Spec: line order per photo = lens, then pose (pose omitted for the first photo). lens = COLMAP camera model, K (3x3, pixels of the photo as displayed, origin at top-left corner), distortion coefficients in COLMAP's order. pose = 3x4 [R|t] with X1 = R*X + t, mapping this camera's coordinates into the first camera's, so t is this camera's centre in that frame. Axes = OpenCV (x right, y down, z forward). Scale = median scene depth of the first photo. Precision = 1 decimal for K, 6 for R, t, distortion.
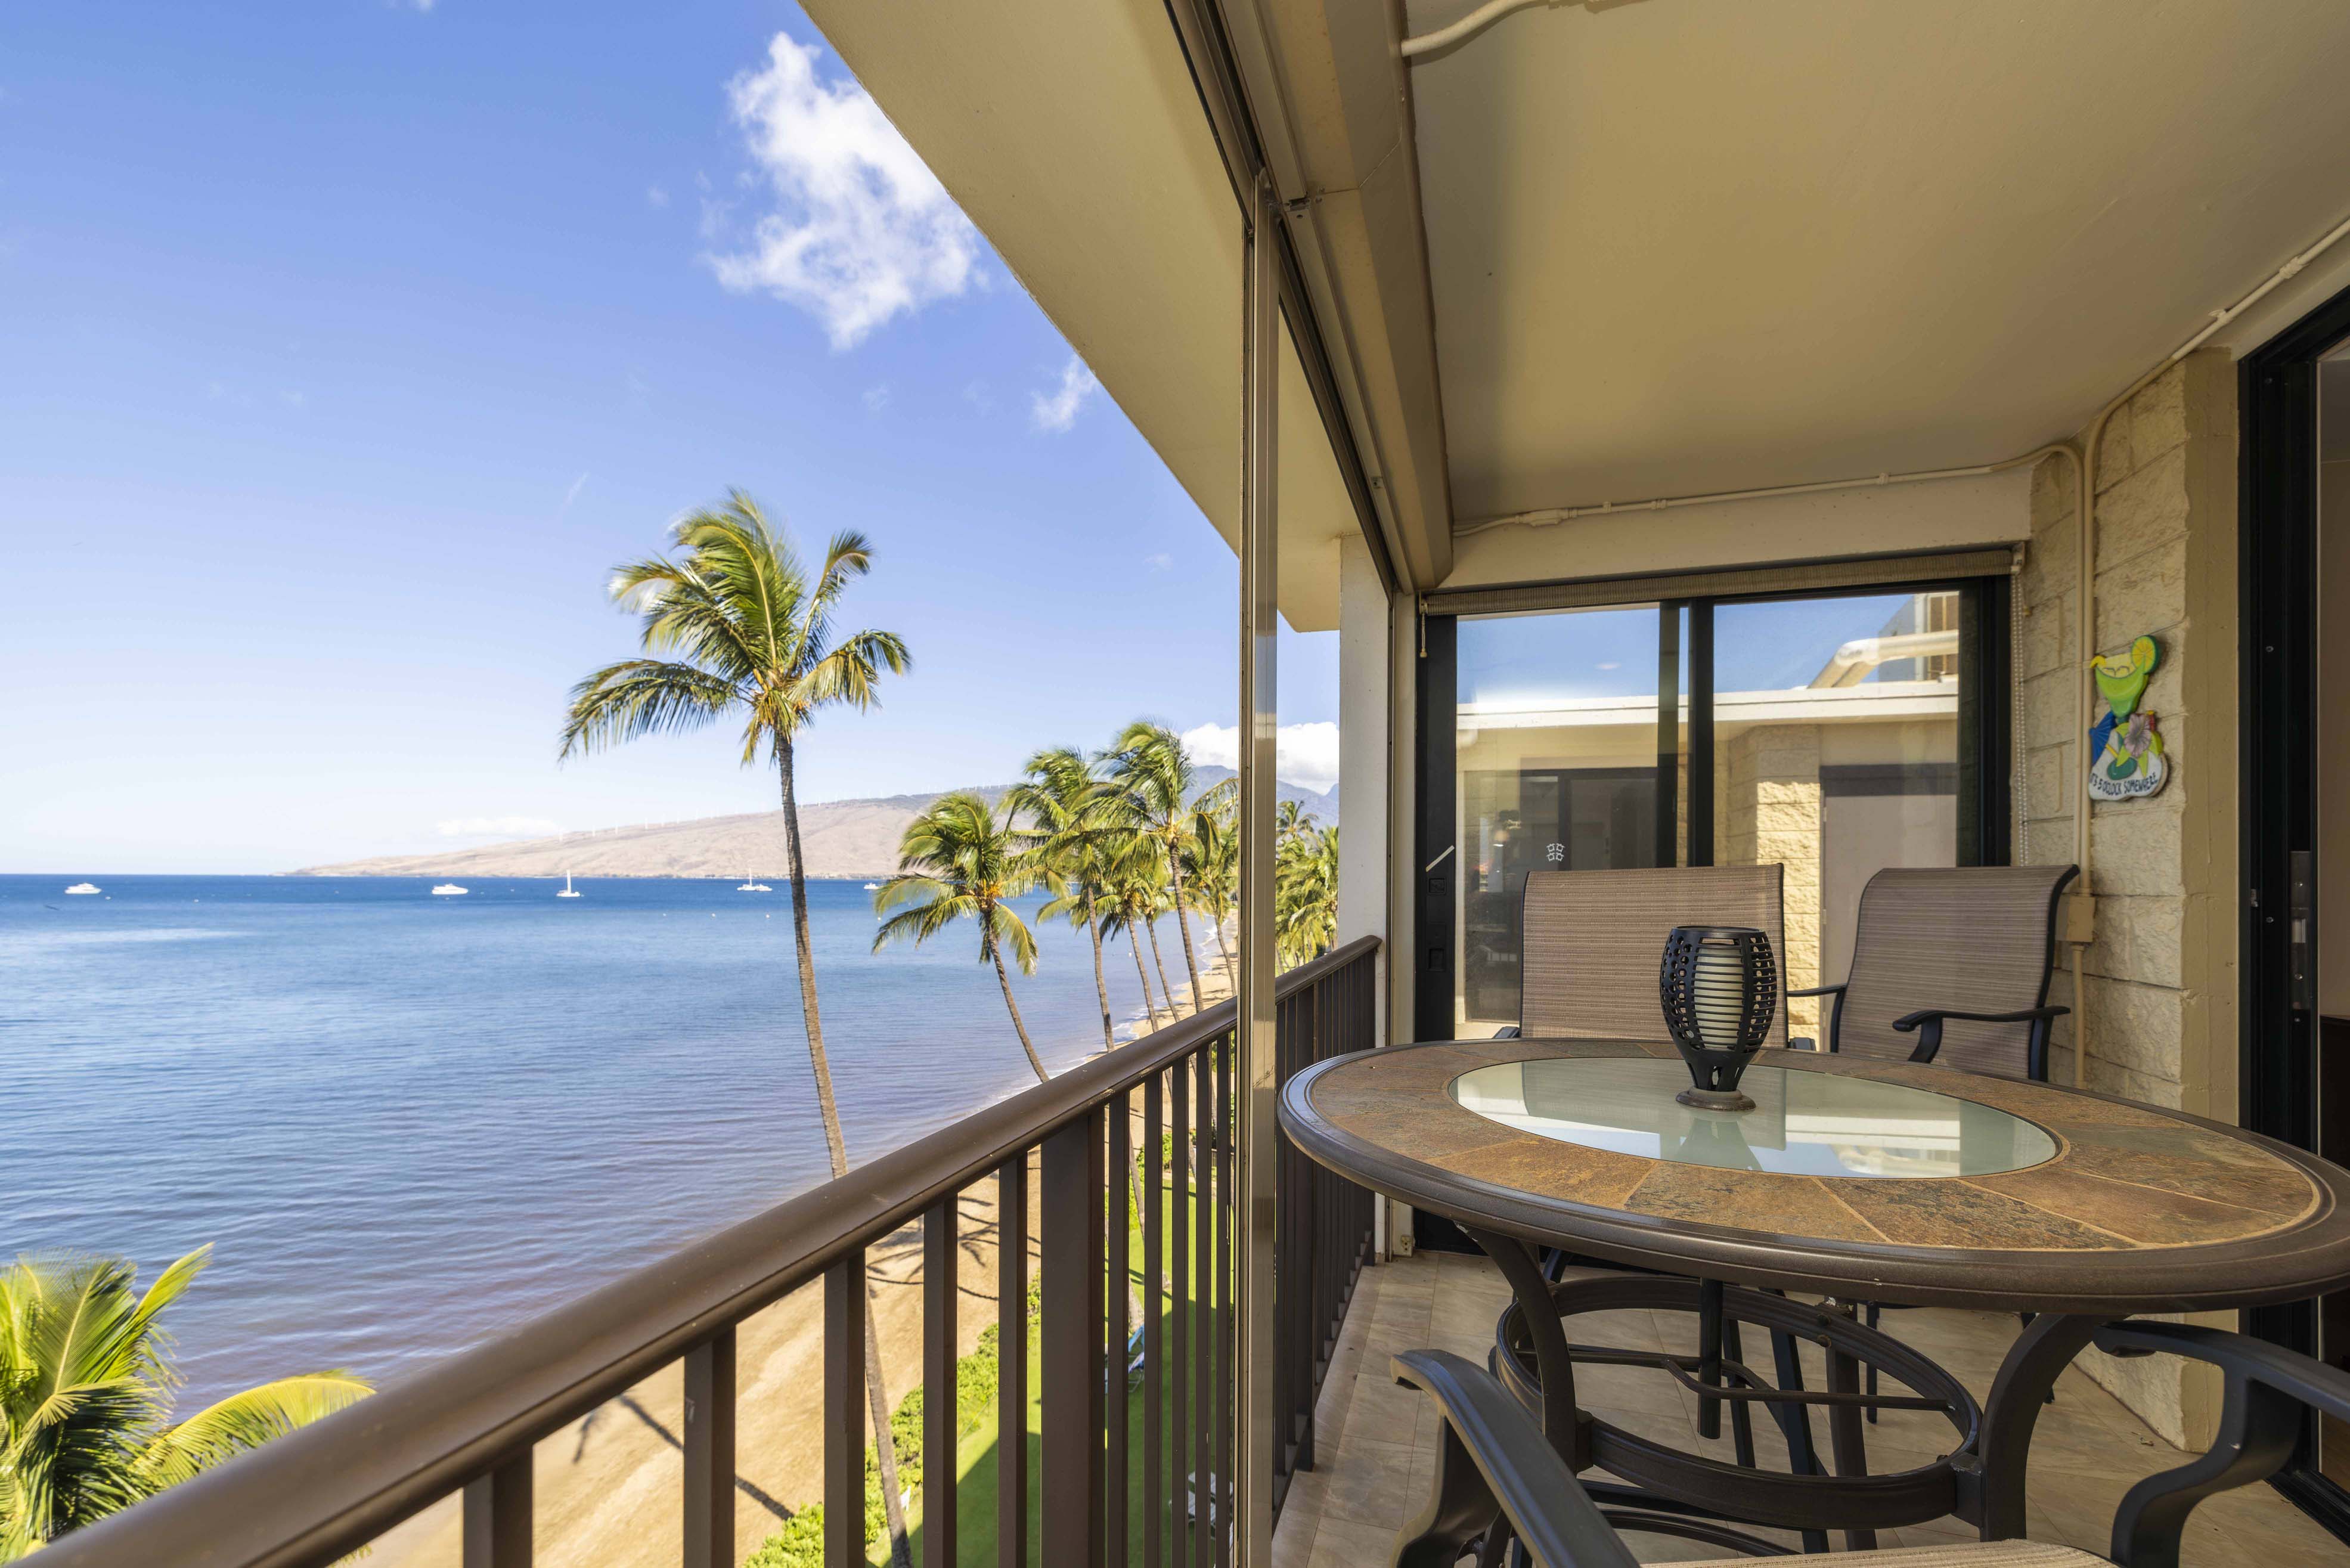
lens RADIAL K [[1025.3, 0, 1195.5], [0, 1025.3, 846.1], [0, 0, 1]] dist [0.000585, 0.000398]
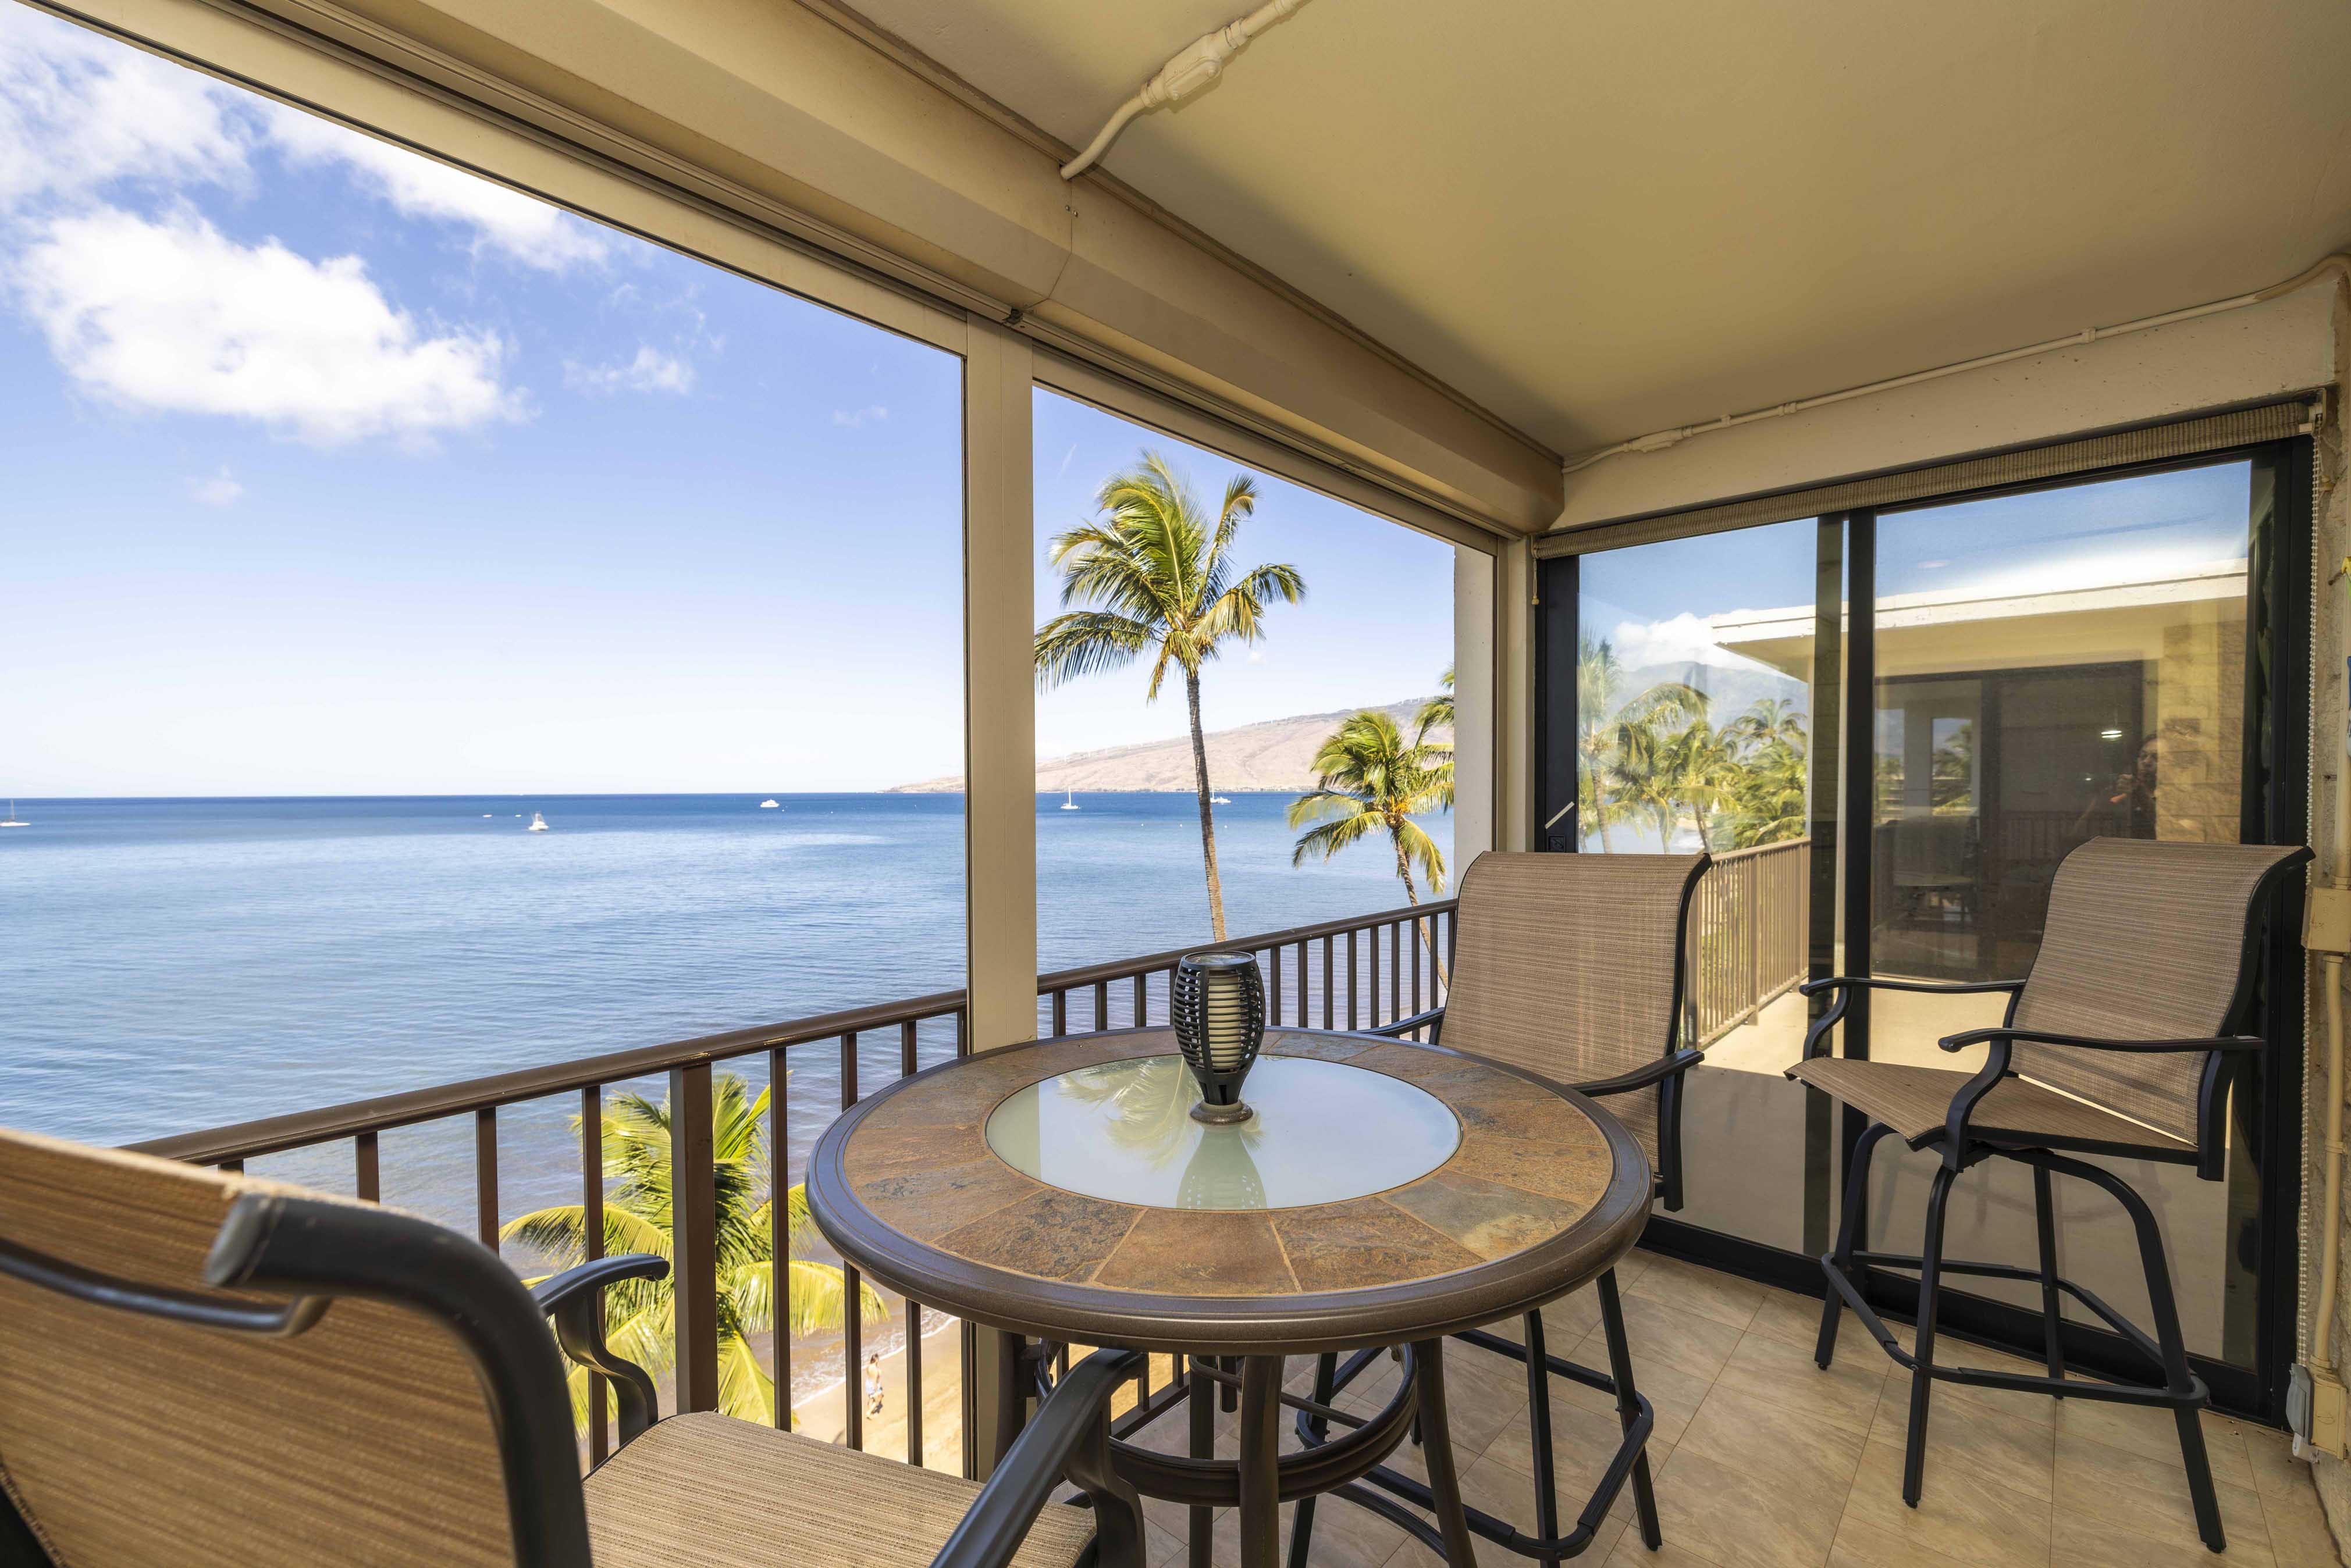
lens RADIAL K [[1025.8, 0, 1177.9], [0, 1025.8, 774.1], [0, 0, 1]] dist [-0.000739, 0.000094]
pose [[0.897820, -0.015616, -0.440086, 0.070370], [0.023566, 0.999643, 0.012606, -0.009666], [0.439732, -0.021689, 0.897867, -0.000381]]
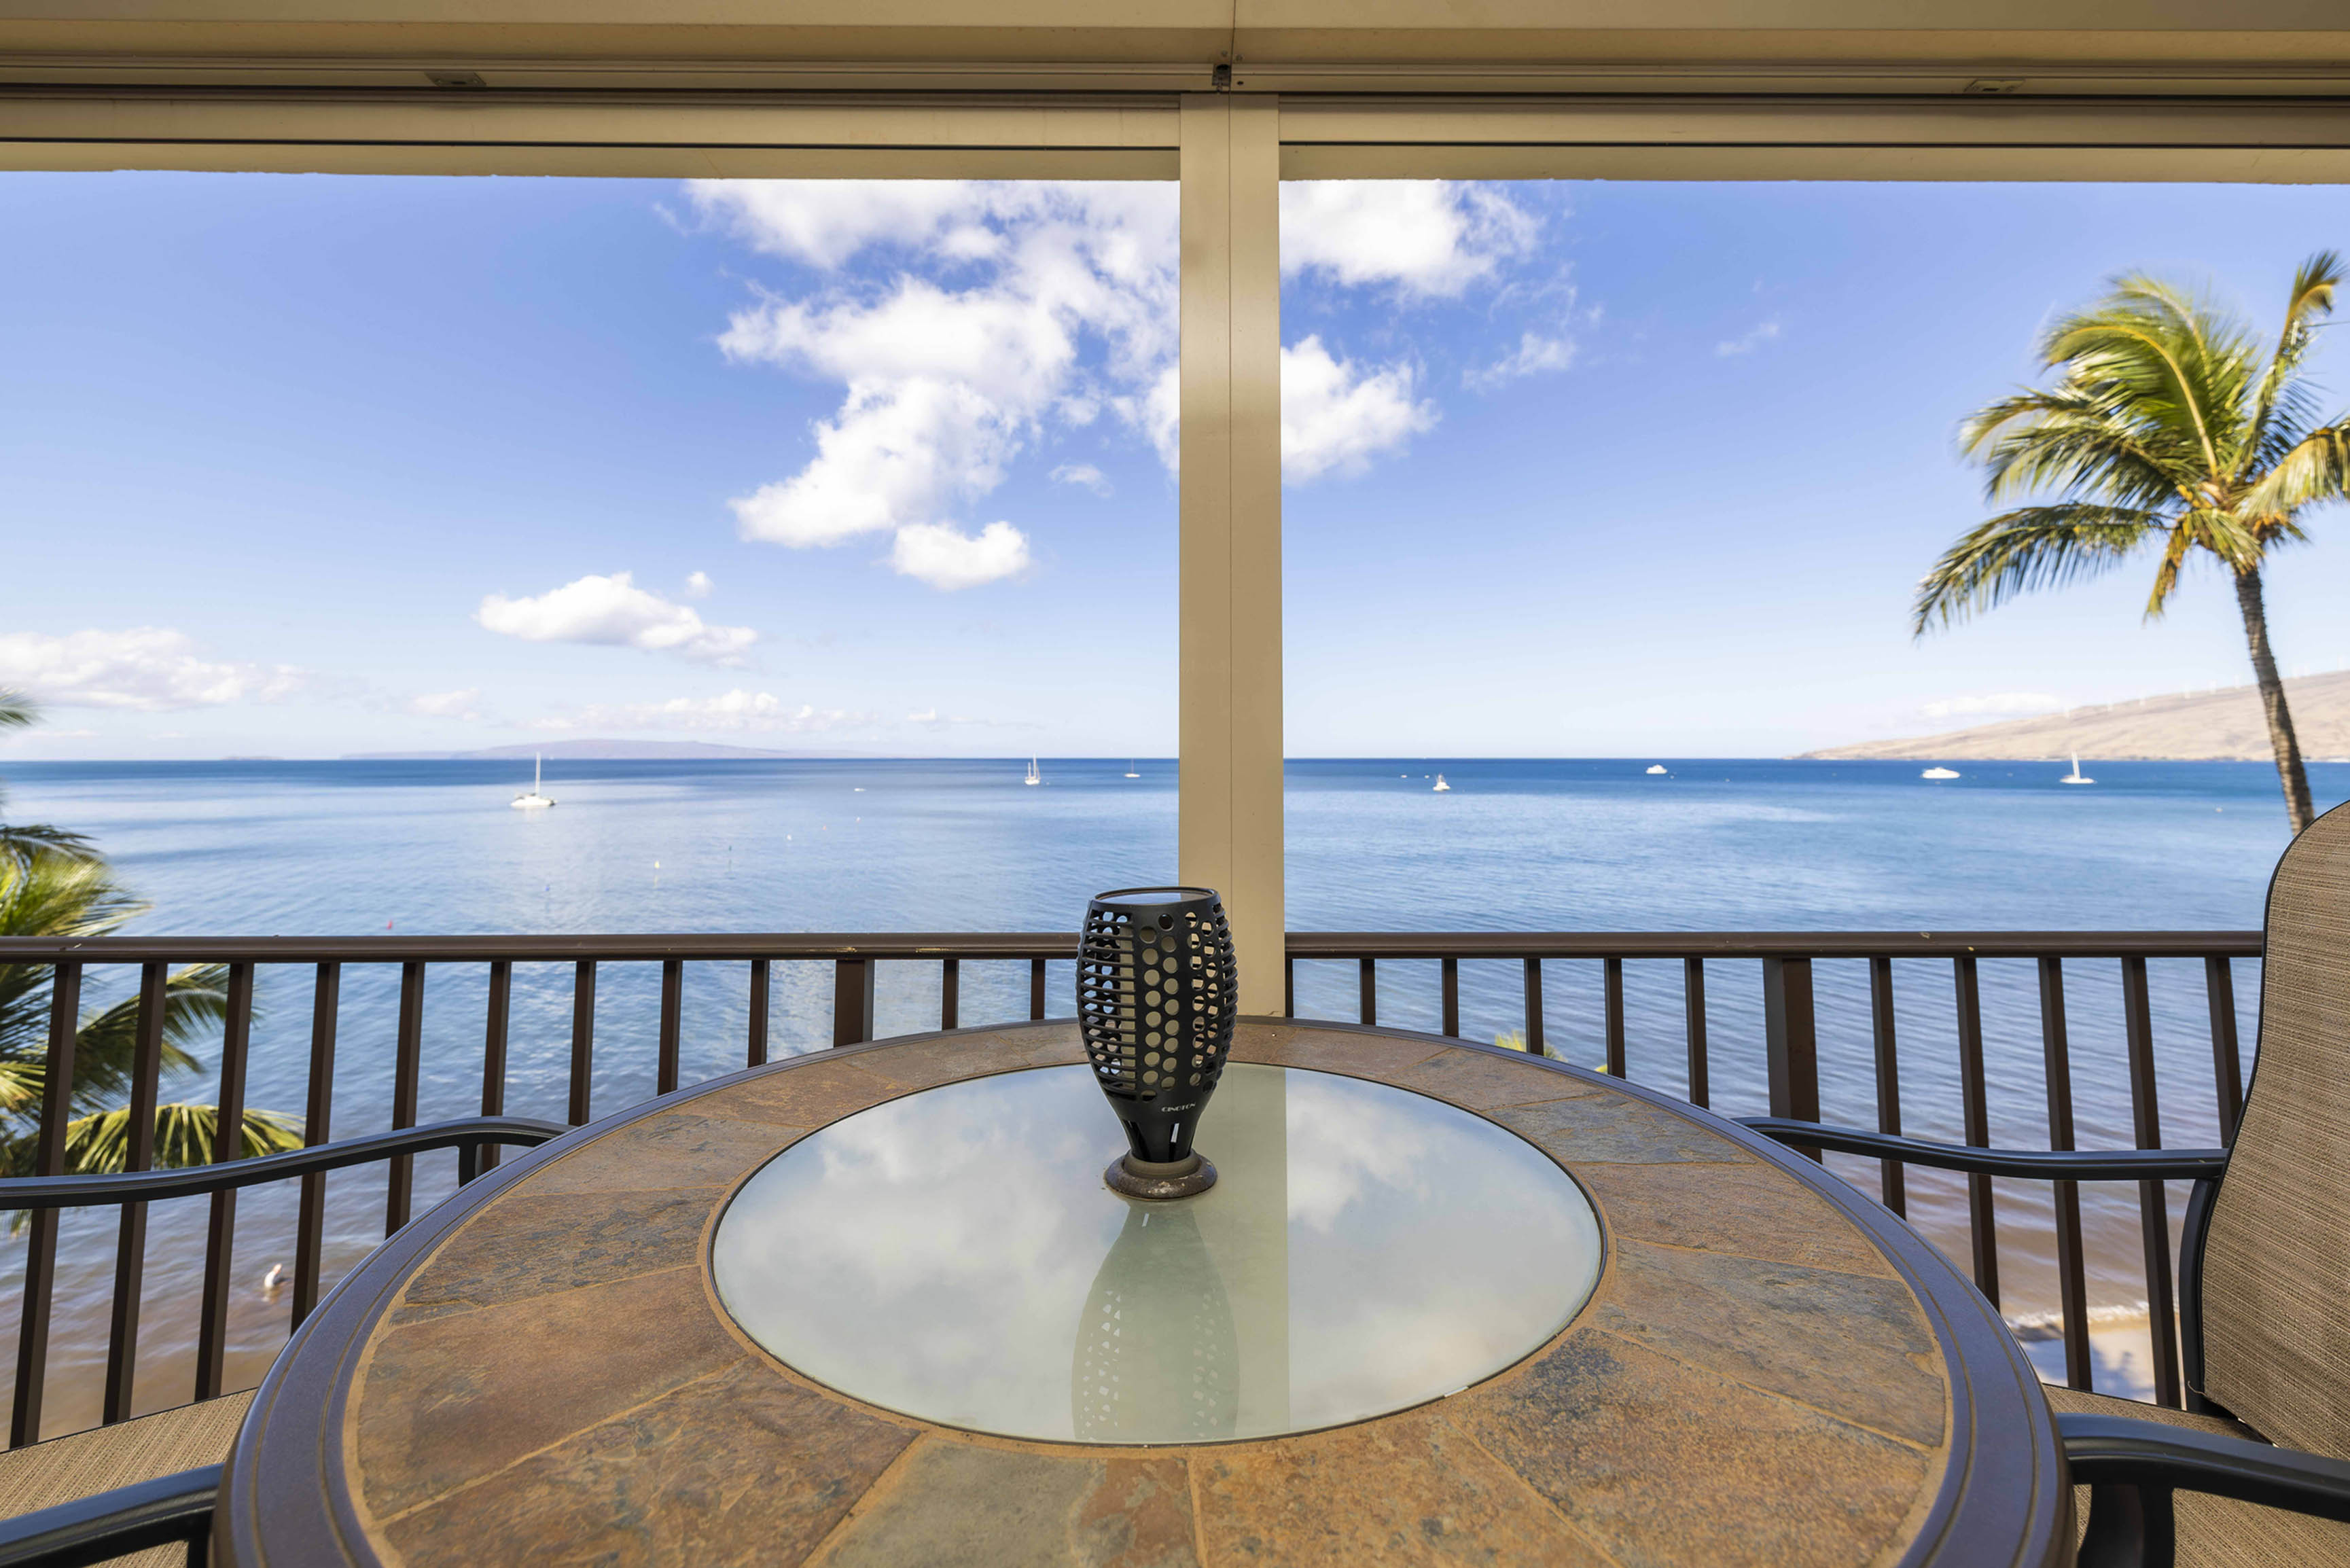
lens RADIAL K [[1055.8, 0, 1159.2], [0, 1055.8, 654.2], [0, 0, 1]] dist [-0.000819, 0.000085]
pose [[0.283341, -0.096517, -0.954150, 0.084810], [0.030515, 0.995326, -0.091620, -0.001572], [0.958534, -0.003157, 0.284962, 0.058824]]
